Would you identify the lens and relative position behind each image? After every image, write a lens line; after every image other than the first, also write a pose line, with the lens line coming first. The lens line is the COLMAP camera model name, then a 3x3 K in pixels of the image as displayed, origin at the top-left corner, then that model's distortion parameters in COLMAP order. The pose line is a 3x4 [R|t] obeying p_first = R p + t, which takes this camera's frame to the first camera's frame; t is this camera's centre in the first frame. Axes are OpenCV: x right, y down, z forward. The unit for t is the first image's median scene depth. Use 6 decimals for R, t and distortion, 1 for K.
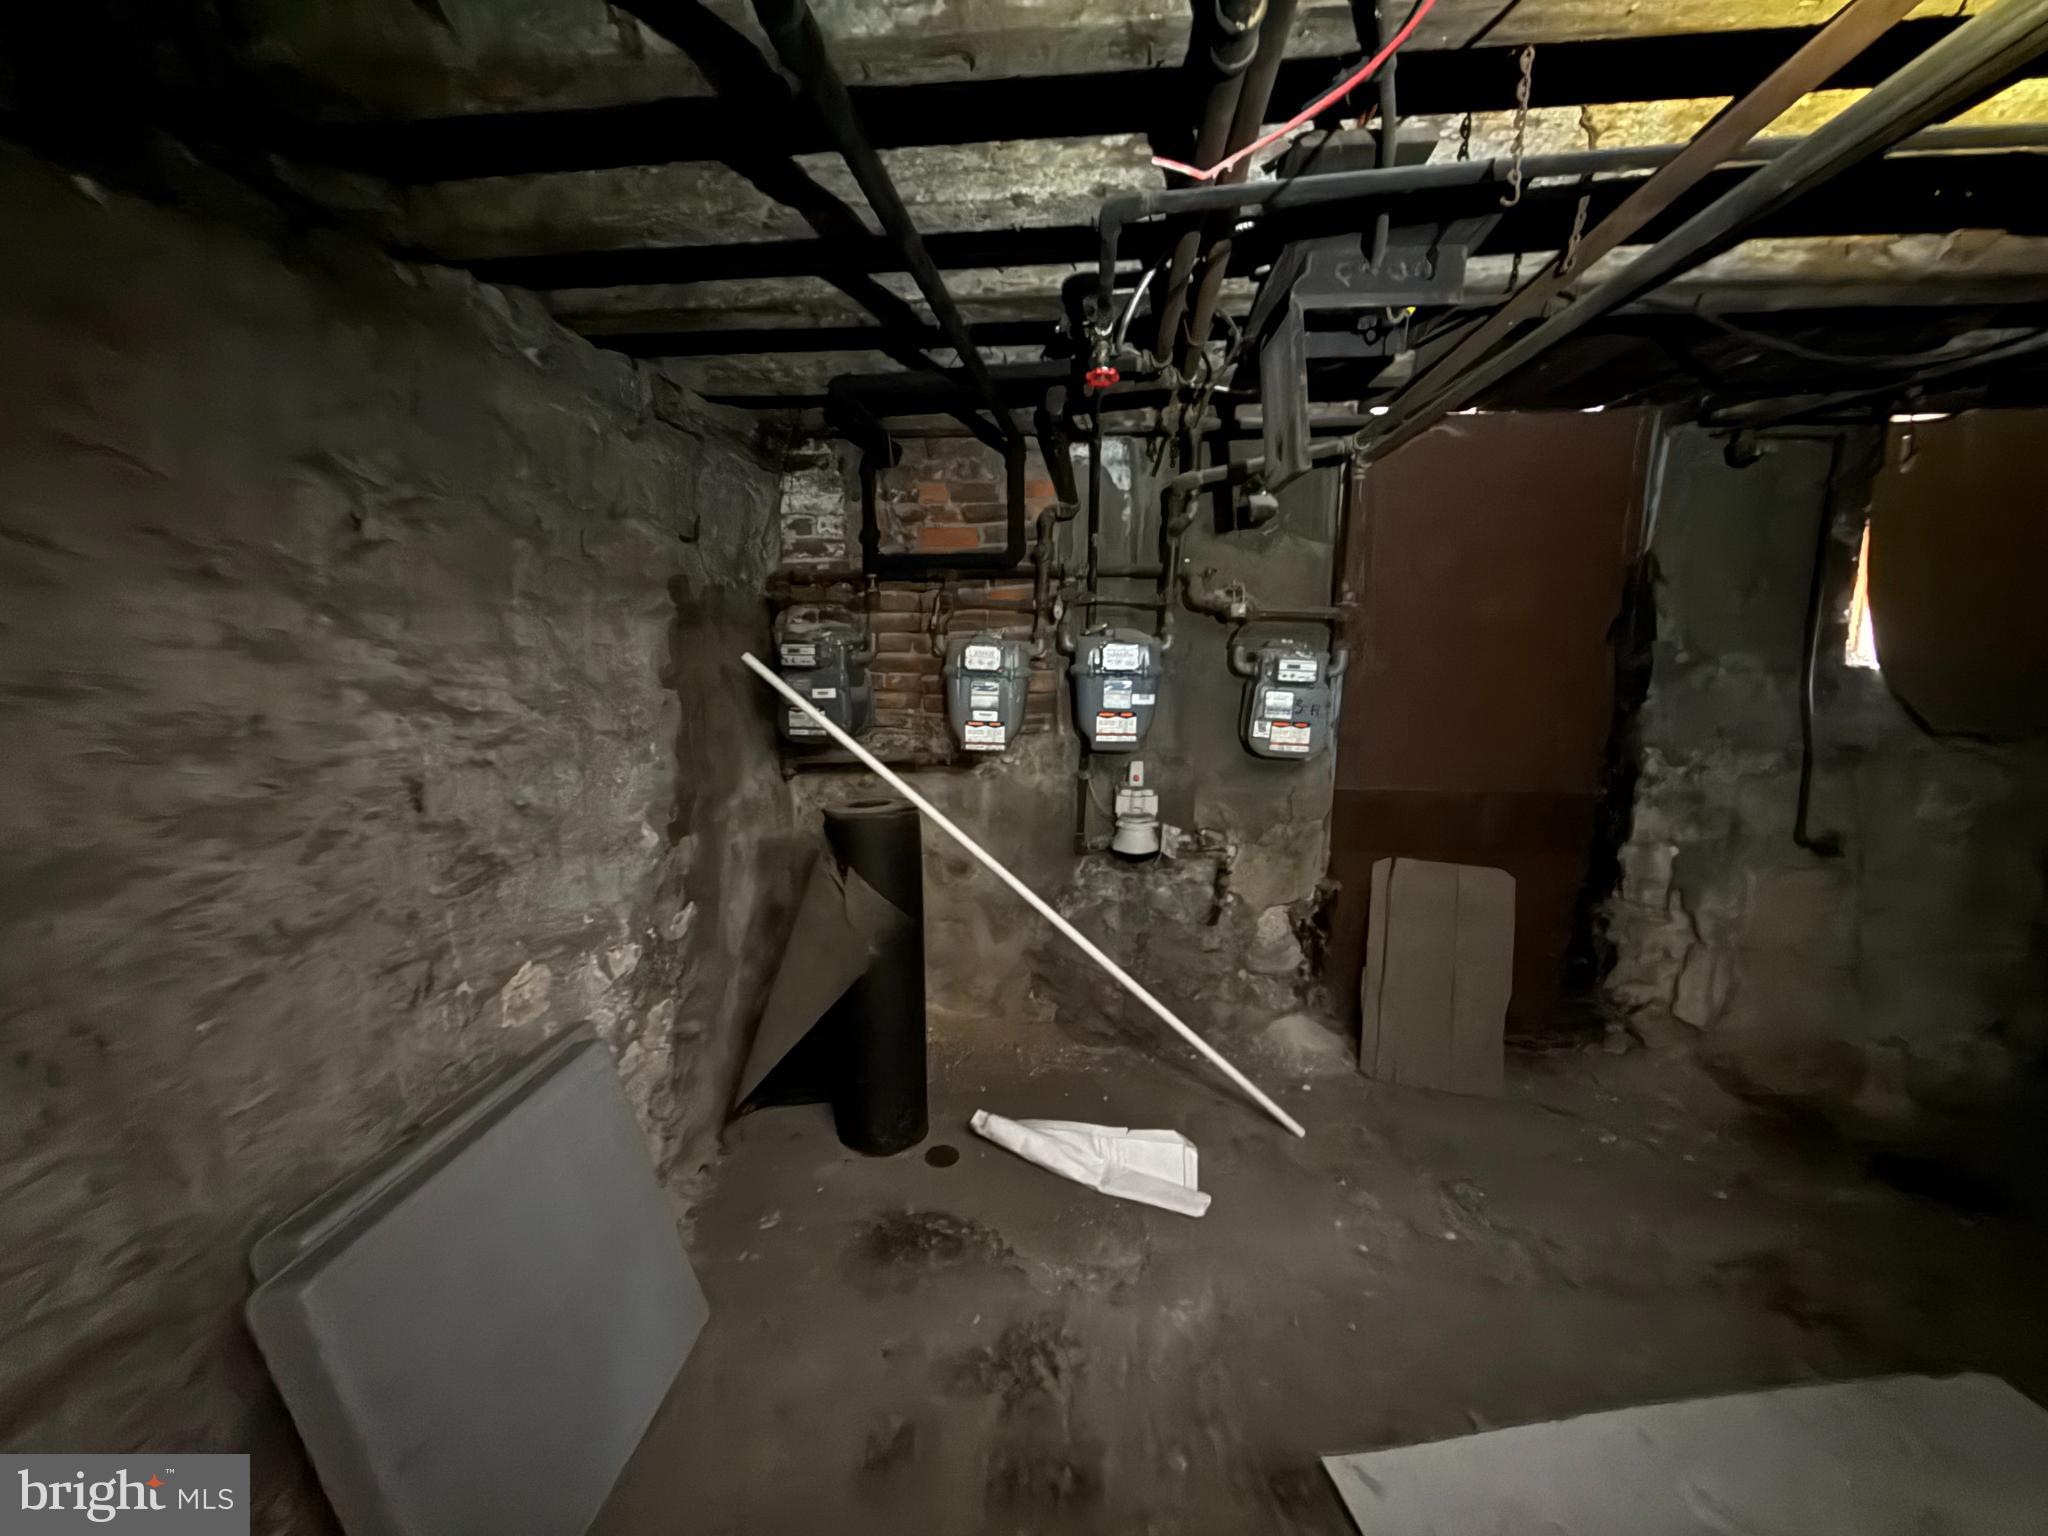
lens RADIAL K [[809.7, 0, 1020.9], [0, 809.7, 769.8], [0, 0, 1]] dist [0.001363, -0.000517]
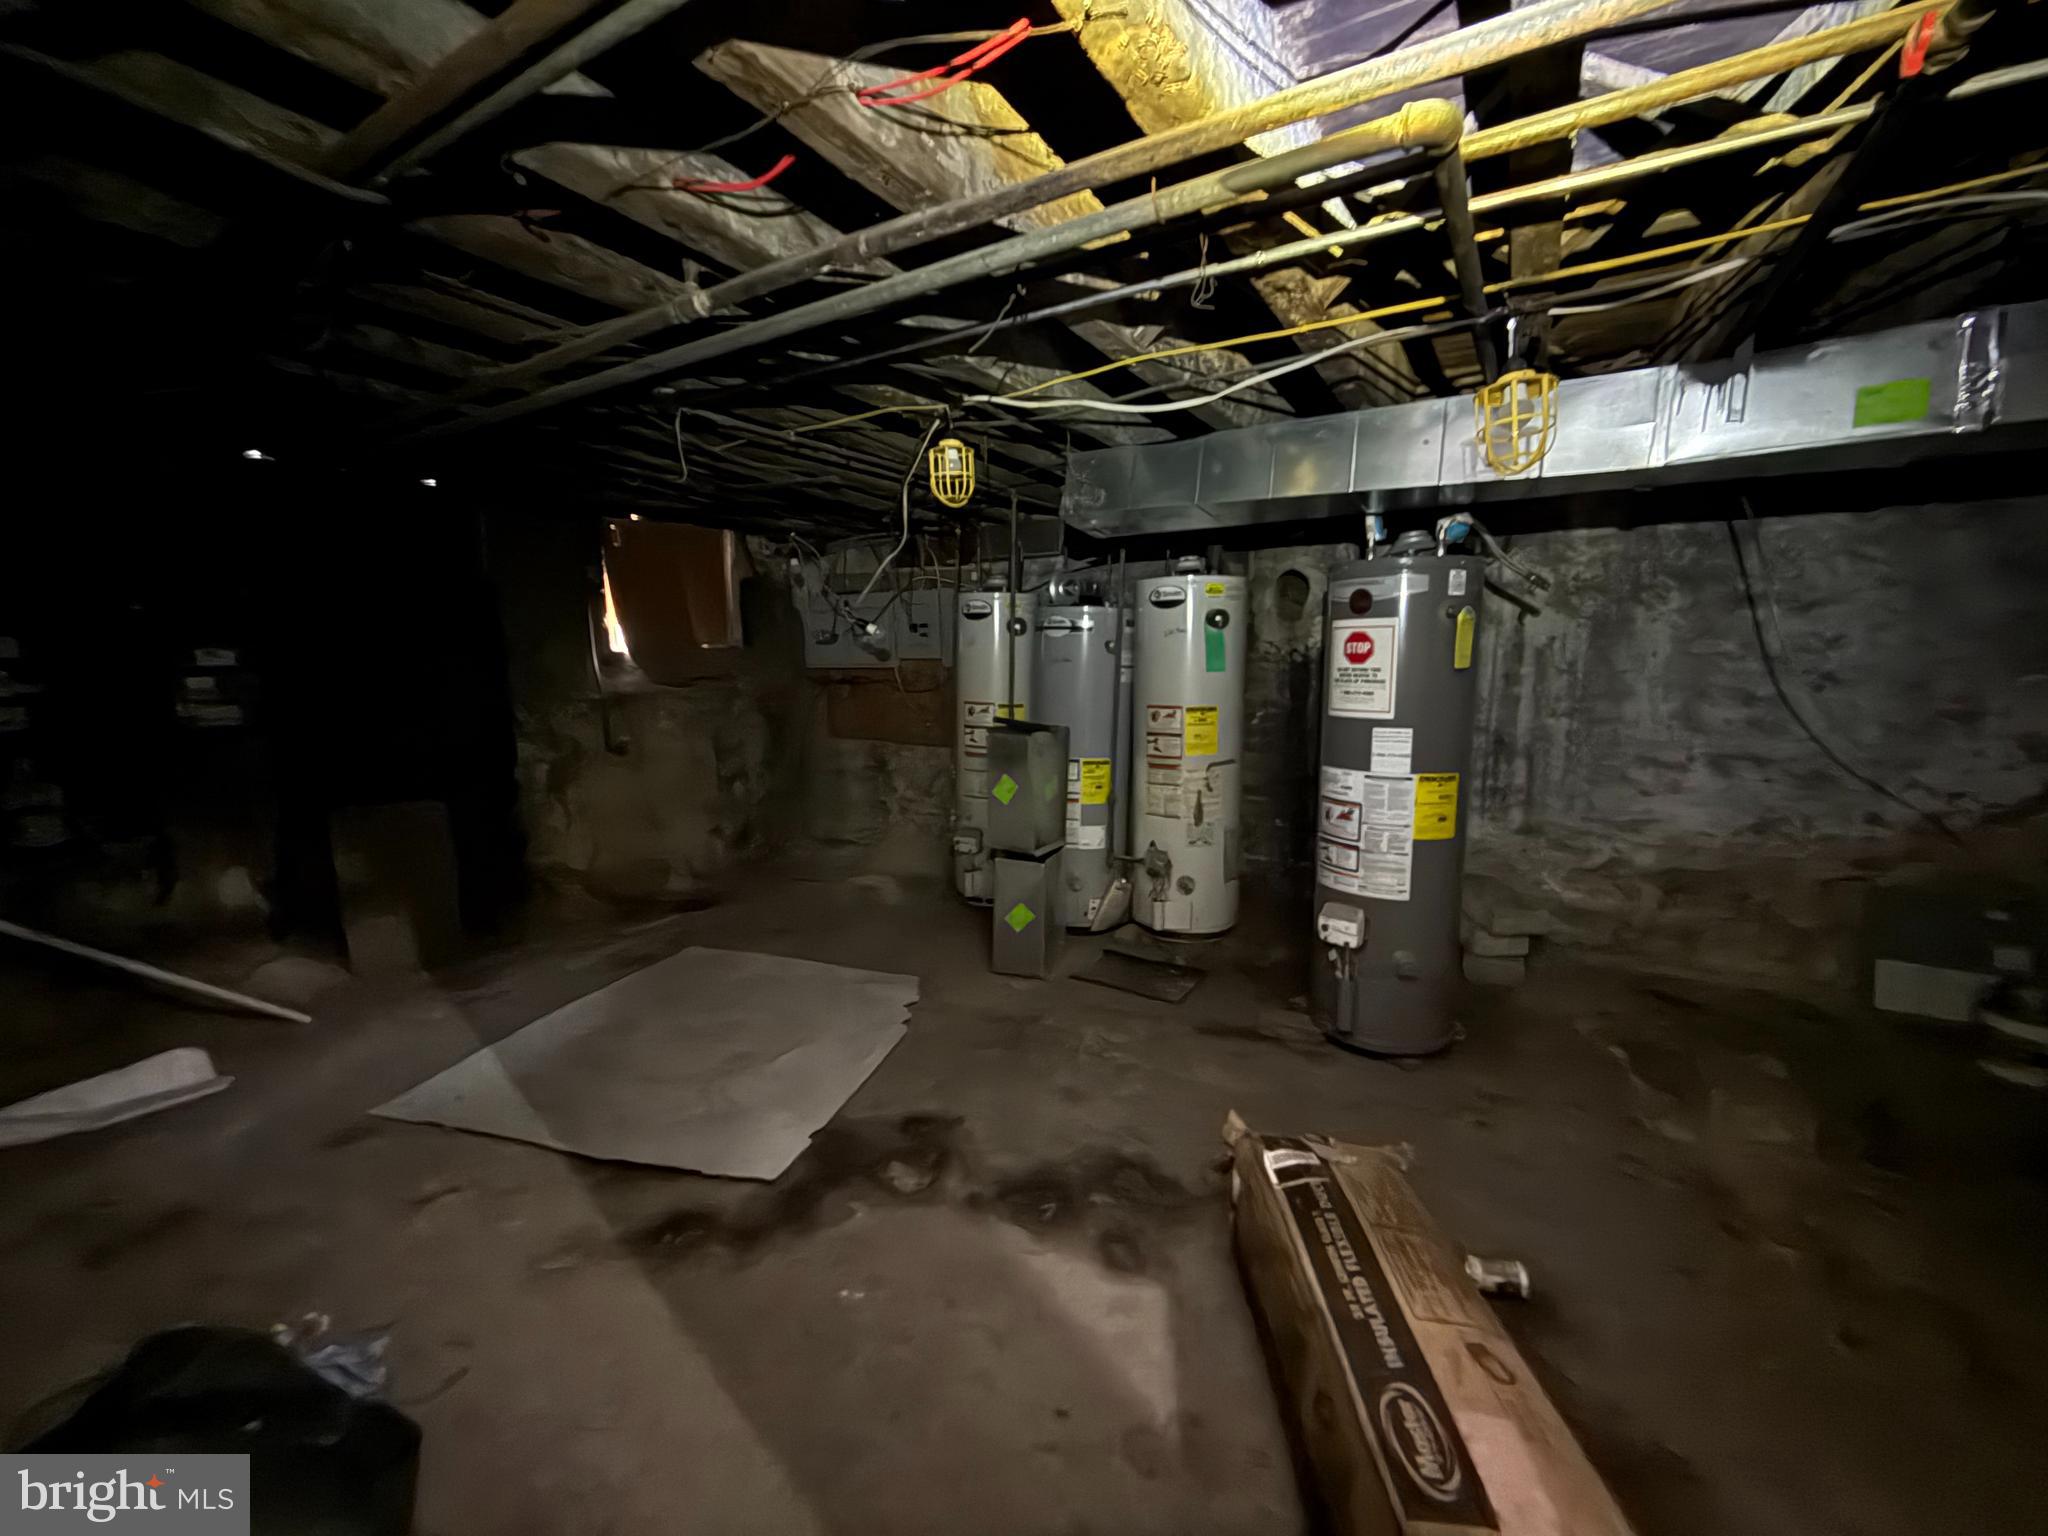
lens RADIAL K [[809.7, 0, 1022.3], [0, 809.7, 782.7], [0, 0, 1]] dist [0.001363, -0.000517]
pose [[0.421306, -0.155104, 0.893557, -0.252008], [0.147539, 0.983864, 0.101215, 0.111725], [-0.894837, 0.089192, 0.437392, -0.576230]]
